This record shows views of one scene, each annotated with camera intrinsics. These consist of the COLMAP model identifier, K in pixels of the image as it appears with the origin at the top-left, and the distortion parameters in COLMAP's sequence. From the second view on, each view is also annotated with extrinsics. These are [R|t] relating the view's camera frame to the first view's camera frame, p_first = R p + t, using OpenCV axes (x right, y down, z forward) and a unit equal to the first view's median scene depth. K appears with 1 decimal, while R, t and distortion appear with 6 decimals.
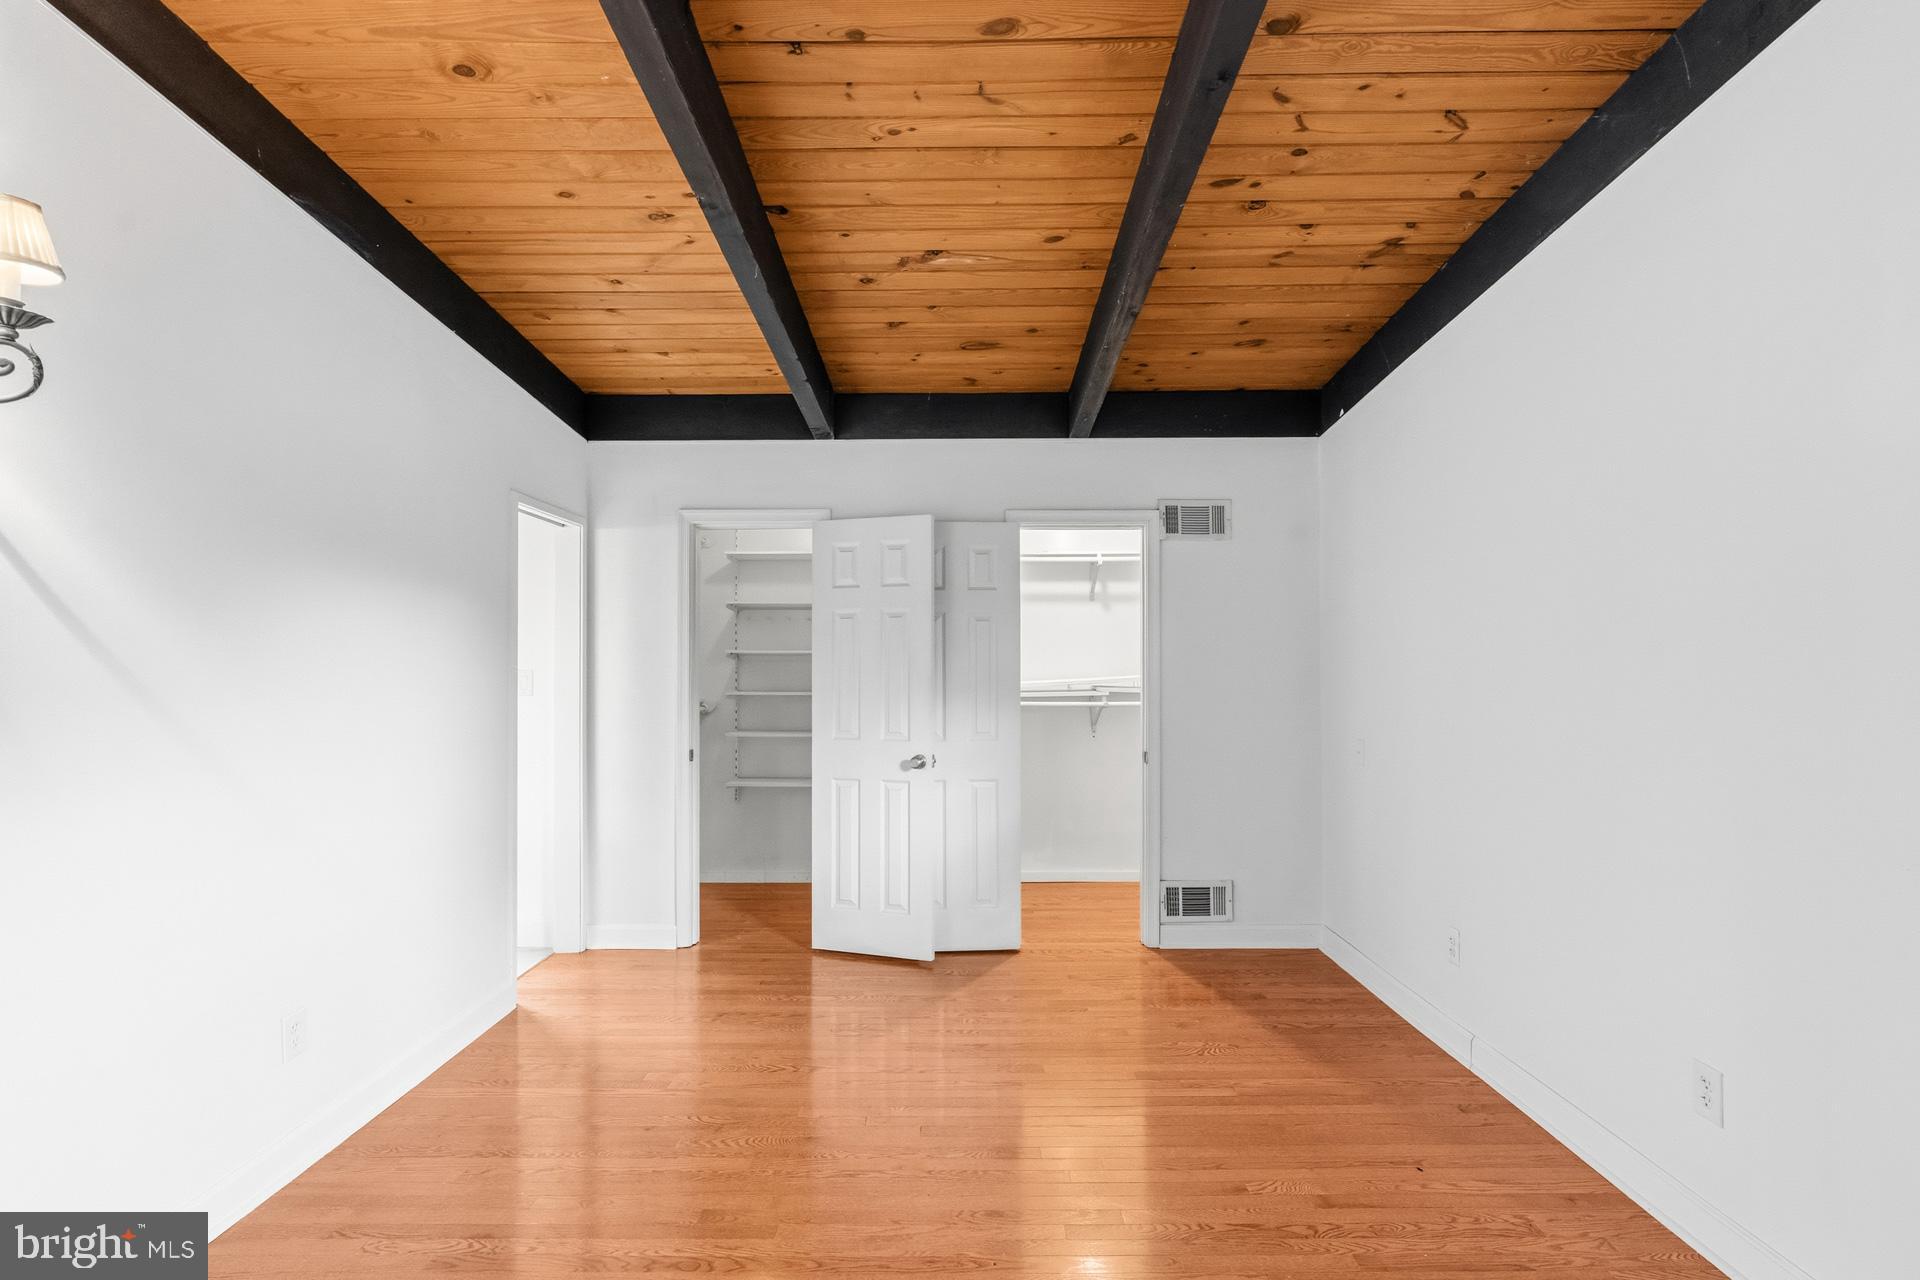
lens RADIAL K [[870.8, 0, 956.7], [0, 870.8, 656.1], [0, 0, 1]] dist [-0.012323, 0.007144]
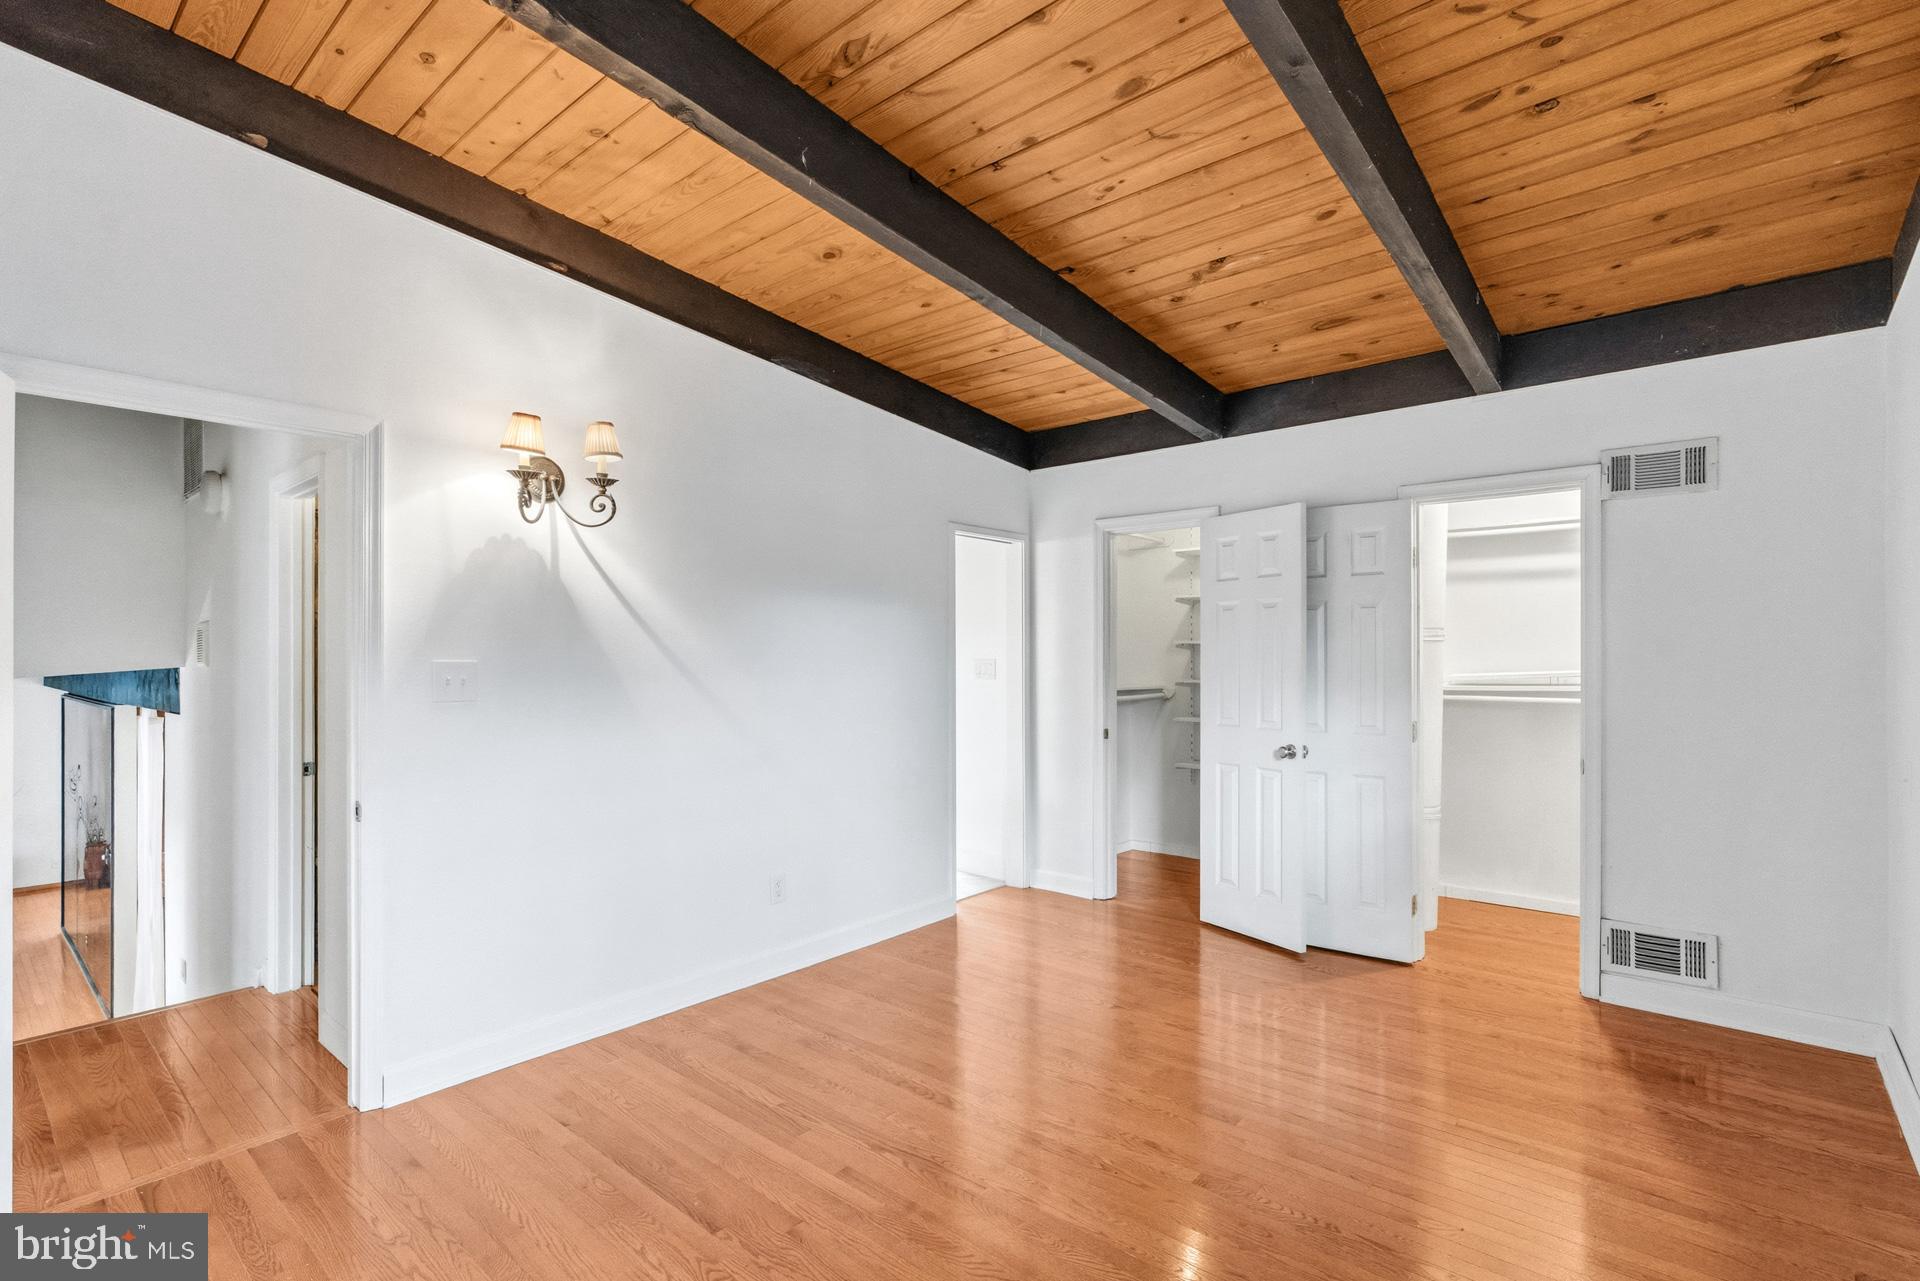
lens RADIAL K [[870.8, 0, 956.7], [0, 870.8, 656.6], [0, 0, 1]] dist [-0.012323, 0.007144]
pose [[0.771317, -0.000163, -0.636451, 0.301973], [0.008488, 0.999914, 0.010030, -0.001023], [0.636395, -0.013139, 0.771252, -0.010083]]
